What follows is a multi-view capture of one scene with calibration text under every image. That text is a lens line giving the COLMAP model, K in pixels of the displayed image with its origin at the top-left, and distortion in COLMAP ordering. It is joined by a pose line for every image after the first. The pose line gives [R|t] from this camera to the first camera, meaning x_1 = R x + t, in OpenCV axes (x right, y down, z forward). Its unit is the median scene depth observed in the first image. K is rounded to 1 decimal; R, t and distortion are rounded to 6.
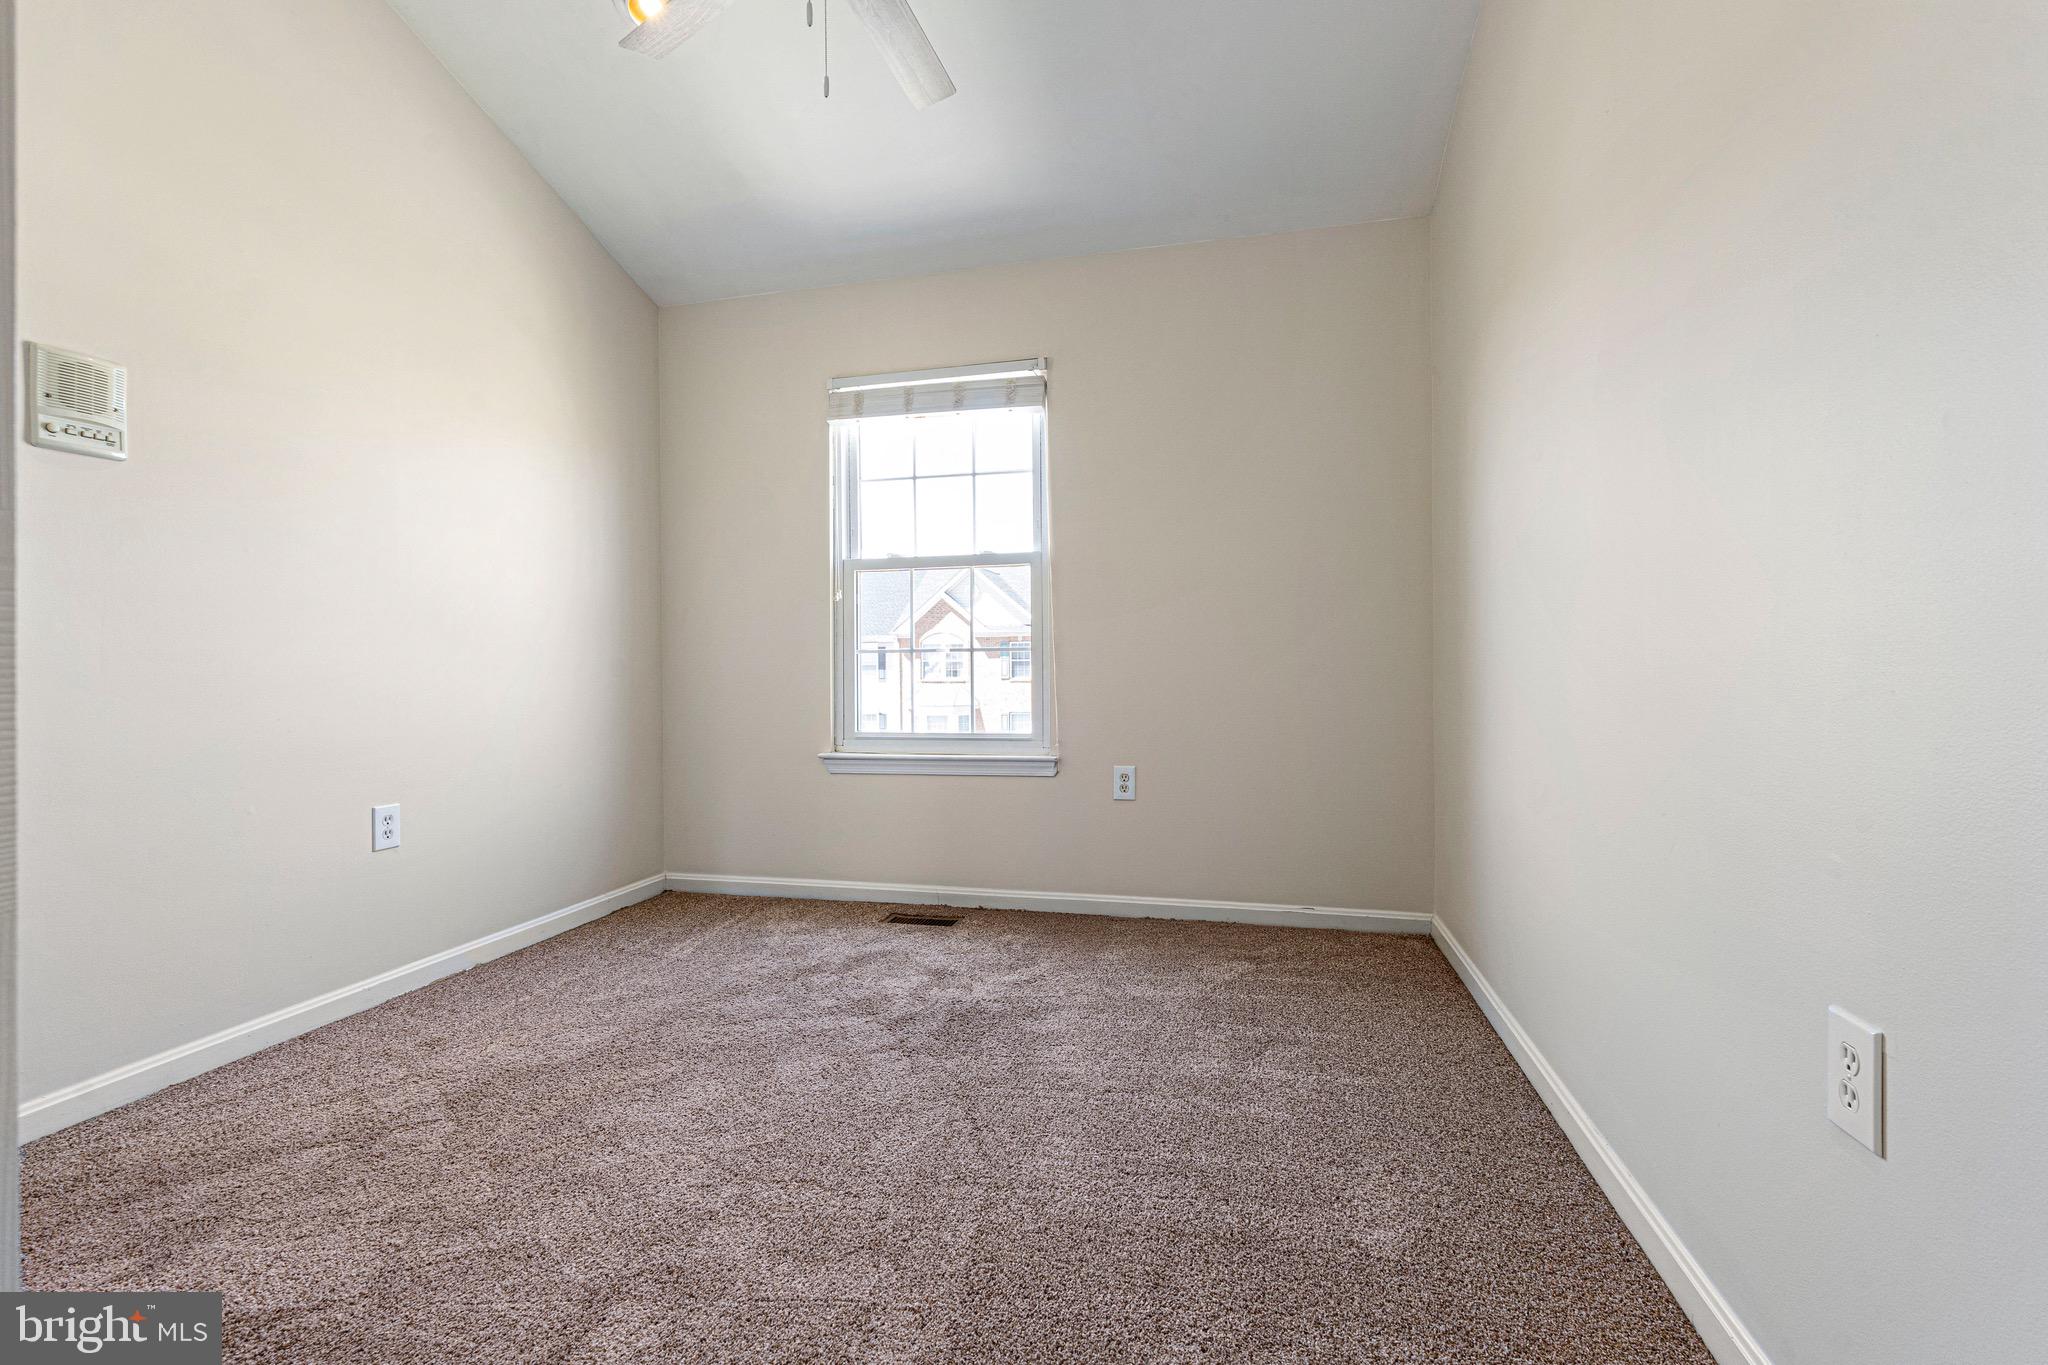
lens RADIAL K [[902.1, 0, 1027.7], [0, 902.1, 672.6], [0, 0, 1]] dist [-0.001577, -0.000134]
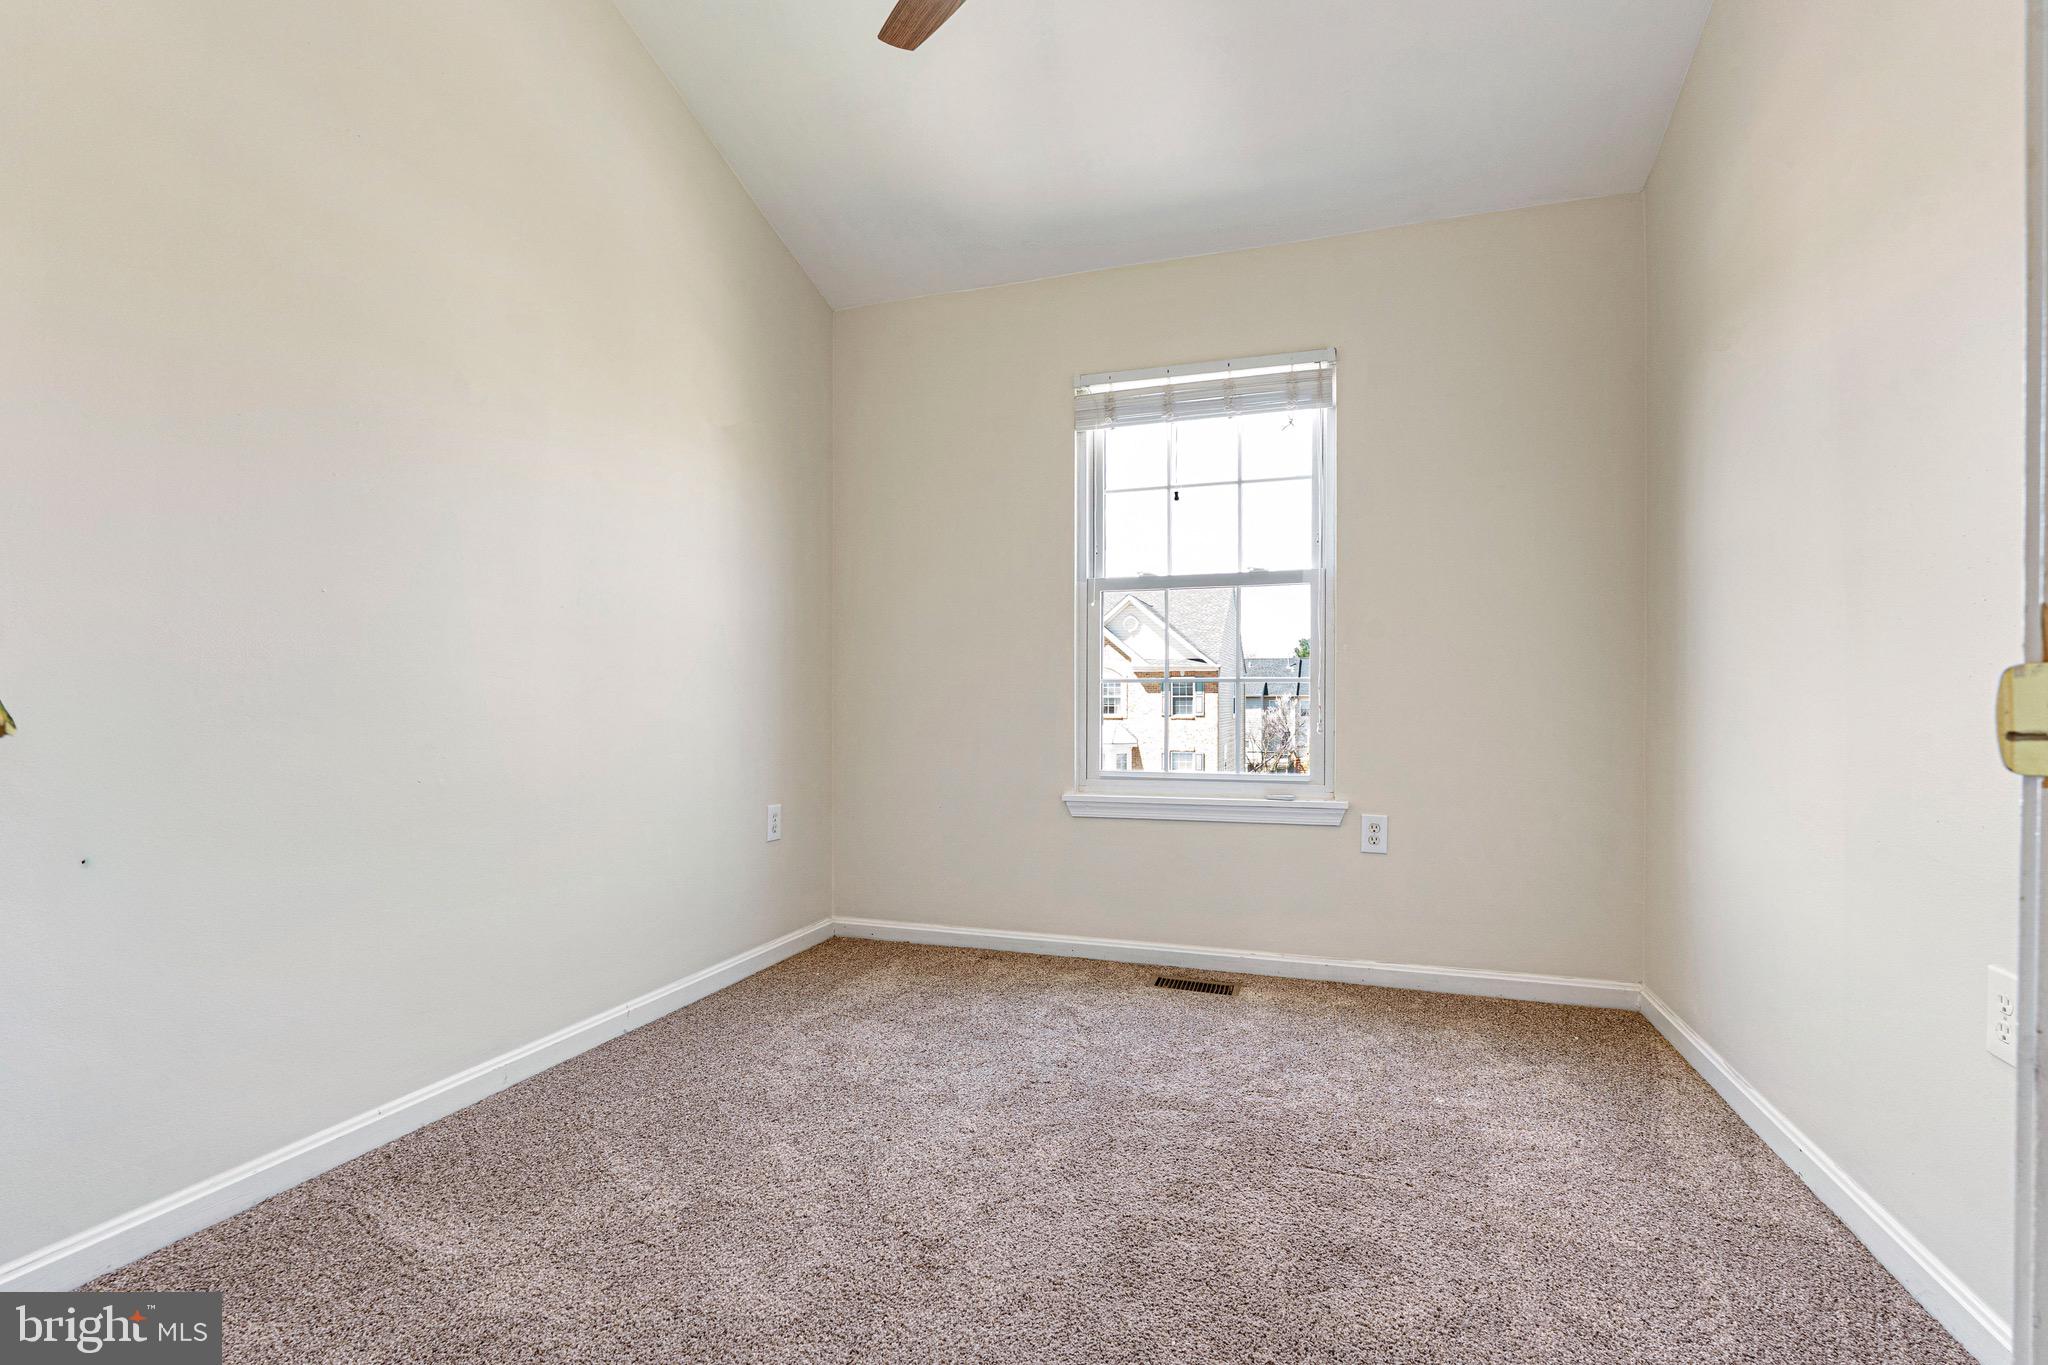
lens RADIAL K [[937.7, 0, 1020.6], [0, 937.7, 692.7], [0, 0, 1]] dist [-0.000311, -0.000265]
pose [[0.995939, 0.007947, -0.089684, -0.188594], [-0.009755, 0.999758, -0.019741, 0.007311], [0.089506, 0.020536, 0.995775, 0.065296]]
